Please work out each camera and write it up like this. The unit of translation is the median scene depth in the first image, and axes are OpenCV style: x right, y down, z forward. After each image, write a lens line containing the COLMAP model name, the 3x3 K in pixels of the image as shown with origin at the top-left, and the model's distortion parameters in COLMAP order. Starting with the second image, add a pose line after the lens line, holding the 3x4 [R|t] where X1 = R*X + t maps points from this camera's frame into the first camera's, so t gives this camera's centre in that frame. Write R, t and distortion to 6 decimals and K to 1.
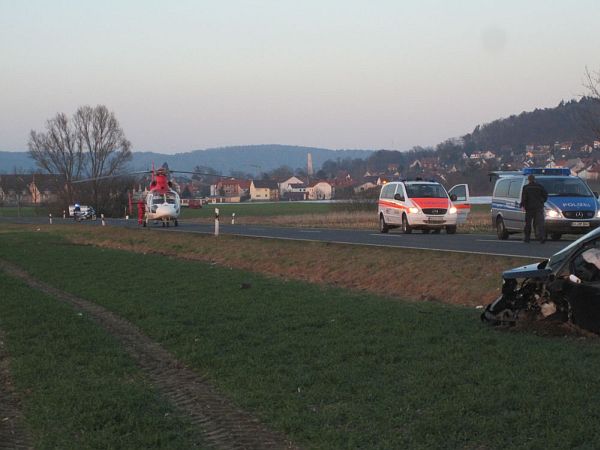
lens RADIAL K [[1678.4, 0, 300.0], [0, 1678.4, 225.0], [0, 0, 1]] dist [-0.062058, -0.634693]
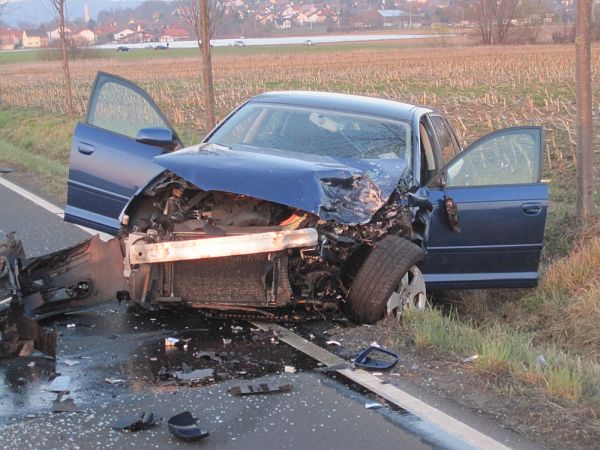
lens RADIAL K [[1405.6, 0, 300.0], [0, 1405.6, 225.0], [0, 0, 1]] dist [-0.074457, -0.407034]
pose [[0.989219, -0.040853, 0.140628, 0.205144], [0.024430, 0.992880, 0.116591, -0.013546], [-0.144390, -0.111898, 0.983174, 0.243257]]
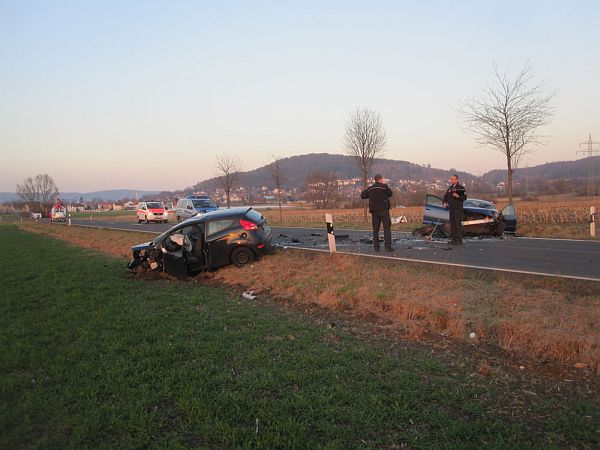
lens RADIAL K [[594.4, 0, 300.0], [0, 594.4, 225.0], [0, 0, 1]] dist [-0.063651, 0.016724]
pose [[0.963058, -0.022035, 0.268390, 0.044200], [0.018549, 0.999708, 0.015517, -0.001704], [-0.268653, -0.009965, 0.963185, 0.098558]]
